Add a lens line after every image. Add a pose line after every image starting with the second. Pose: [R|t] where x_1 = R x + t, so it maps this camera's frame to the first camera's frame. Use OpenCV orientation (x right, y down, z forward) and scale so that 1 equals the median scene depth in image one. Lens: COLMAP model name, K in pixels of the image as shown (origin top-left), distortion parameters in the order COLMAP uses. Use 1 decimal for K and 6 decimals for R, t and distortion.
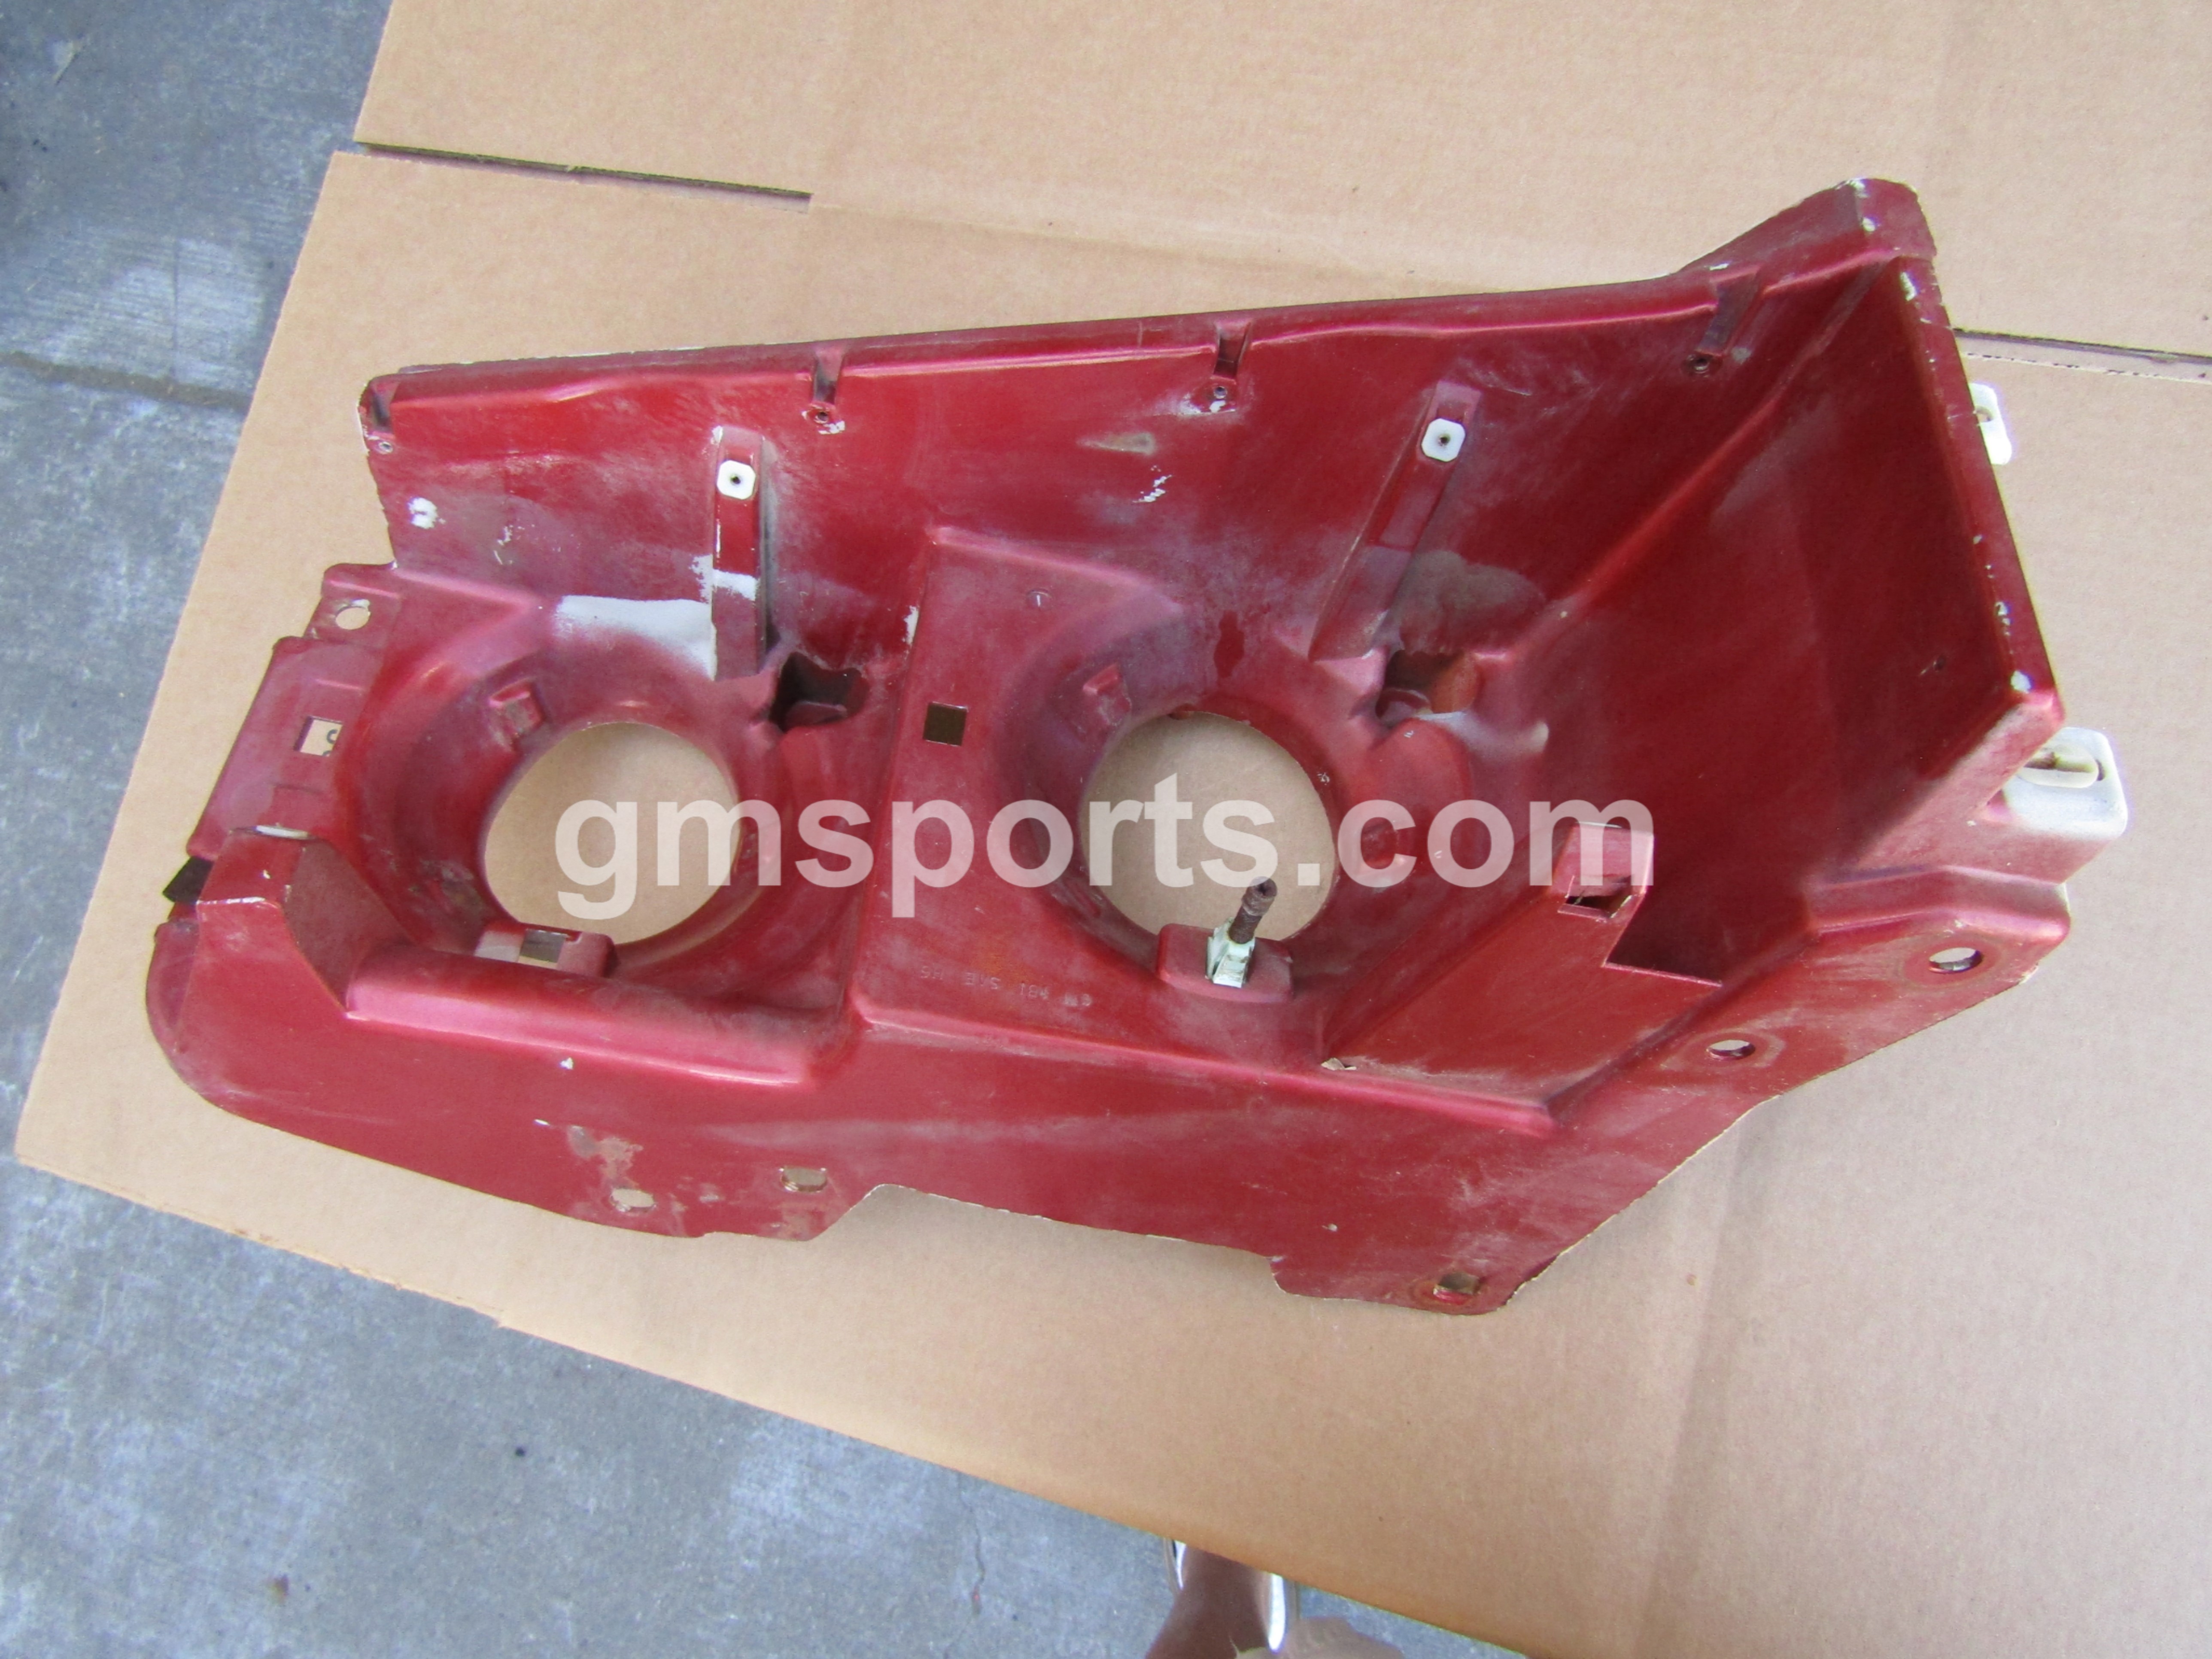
lens RADIAL K [[1595.3, 0, 1127.7], [0, 1595.3, 828.6], [0, 0, 1]] dist [0.006042, -0.005313]
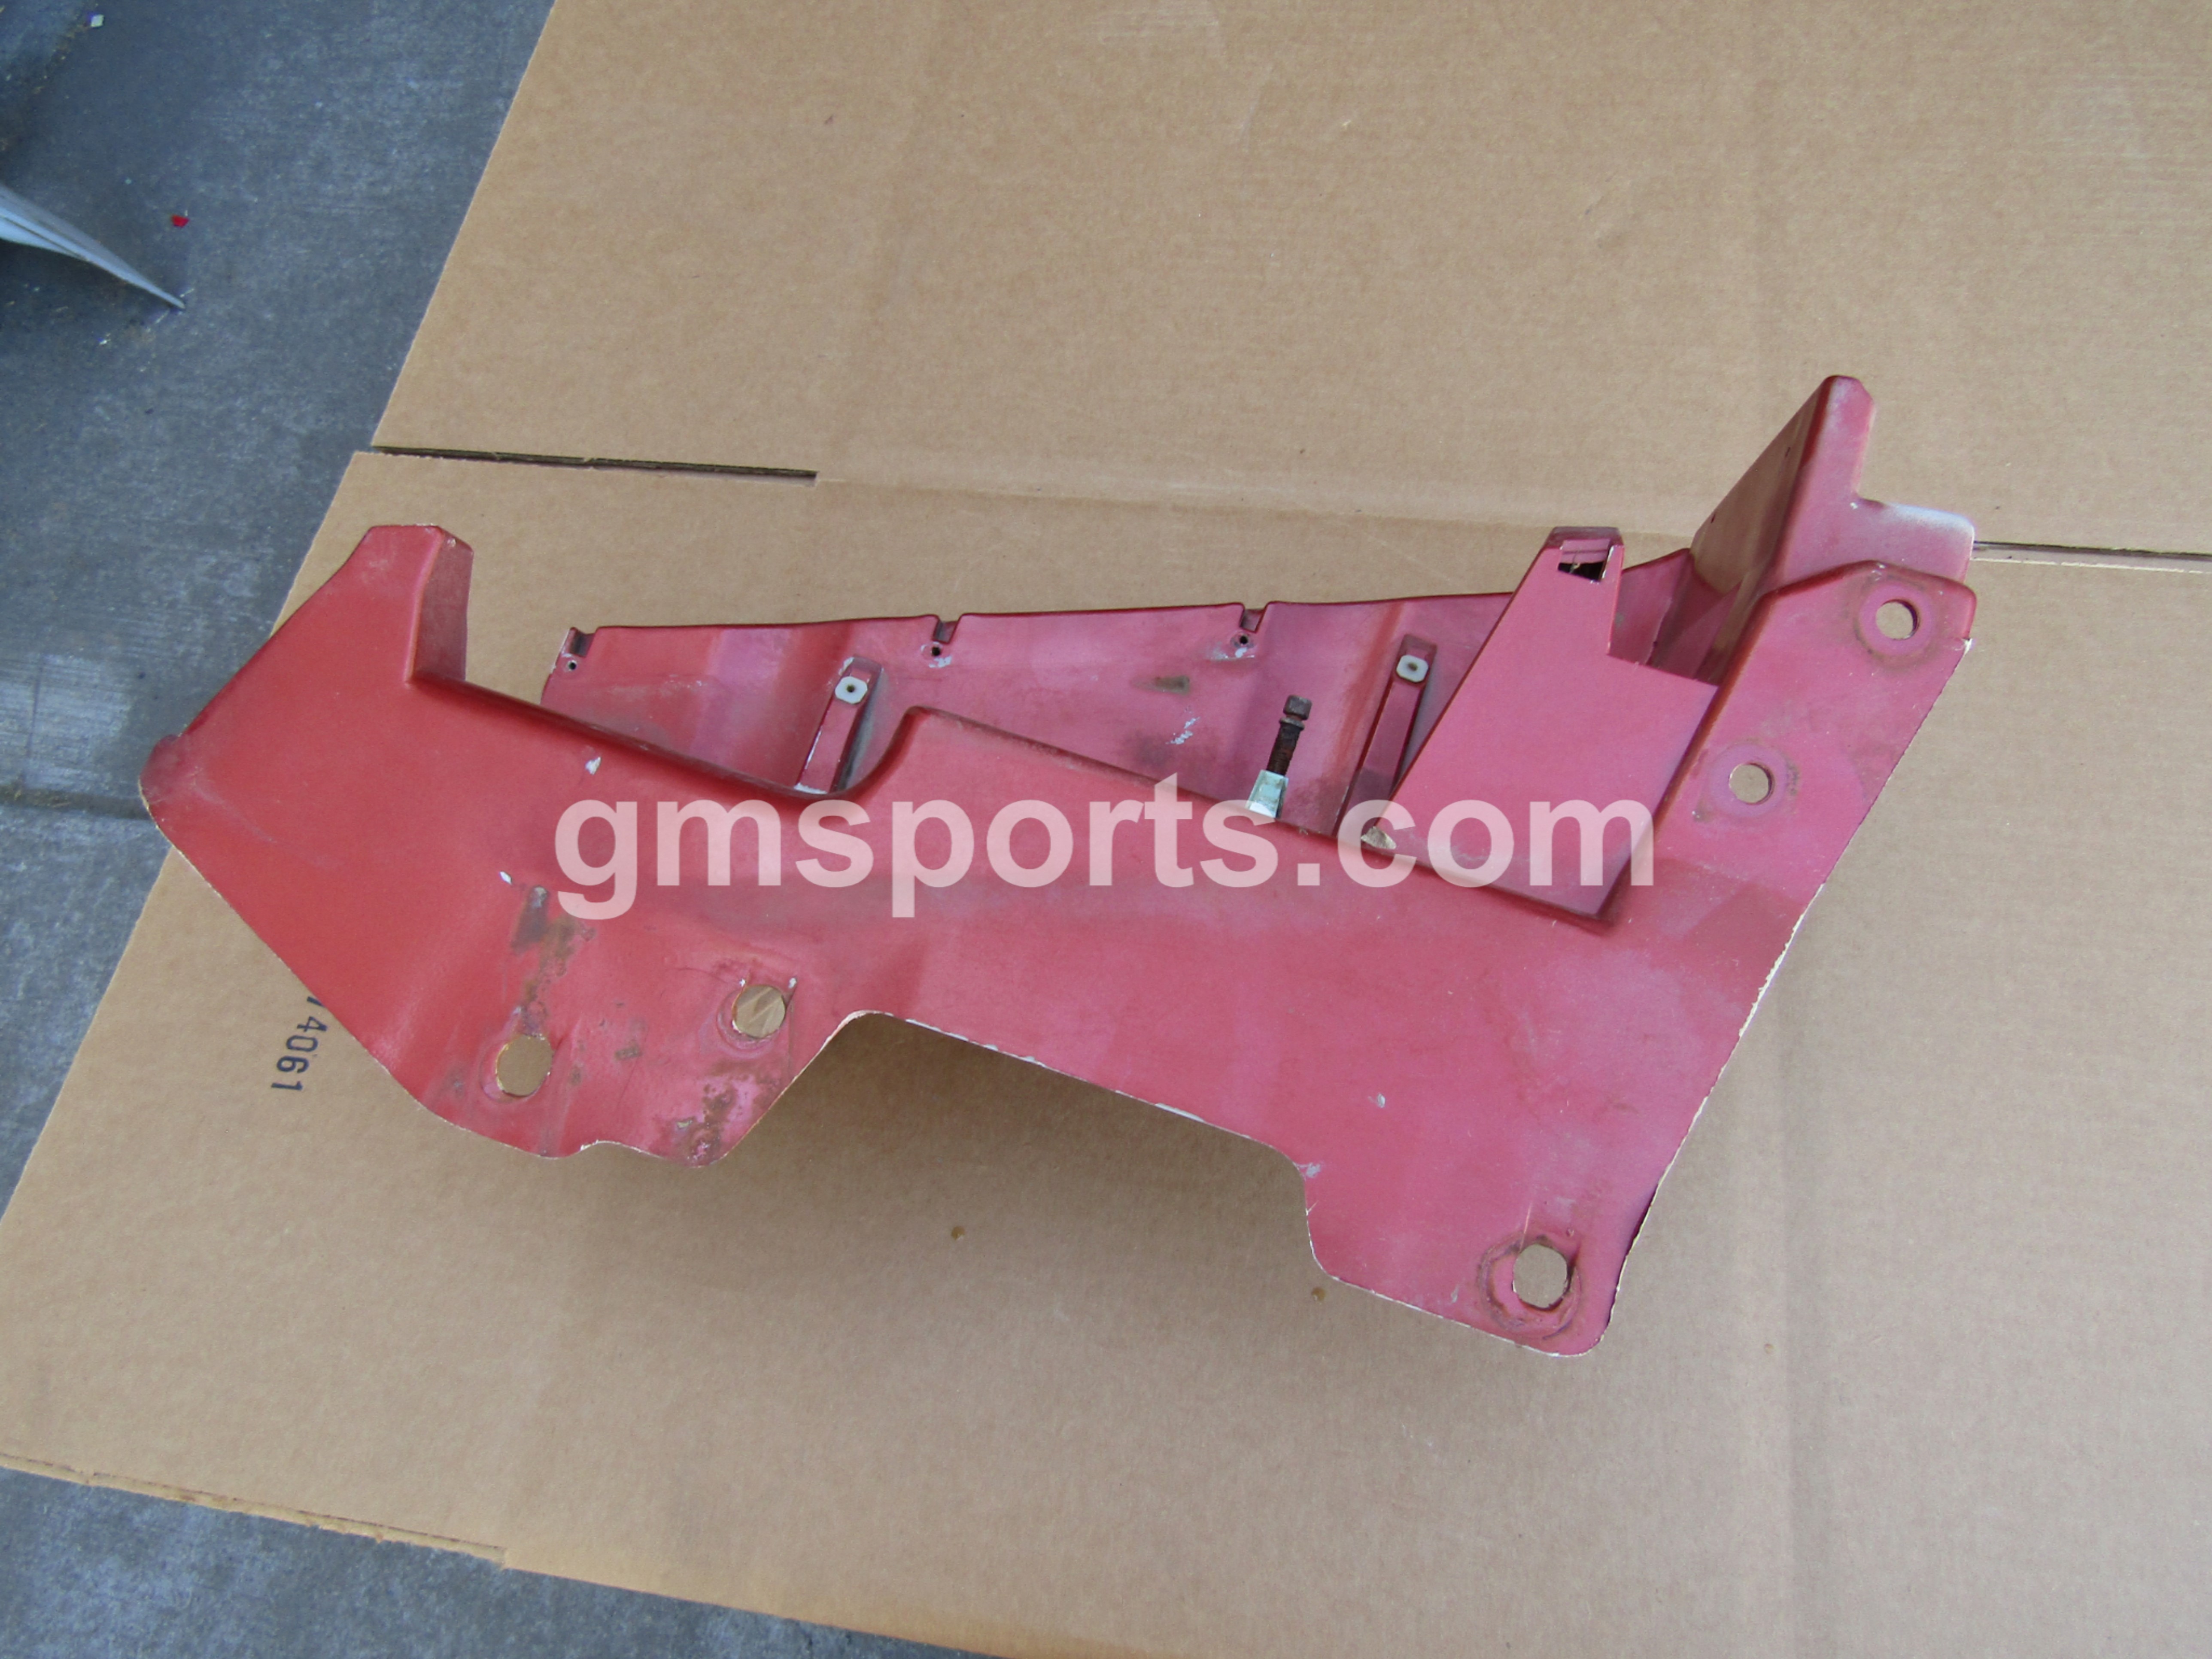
lens RADIAL K [[1595.3, 0, 1127.7], [0, 1595.3, 828.6], [0, 0, 1]] dist [0.006042, -0.005313]
pose [[0.989238, -0.031232, 0.142940, -0.067003], [0.072744, 0.952634, -0.295290, 0.084117], [-0.126947, 0.302511, 0.944654, -0.005386]]
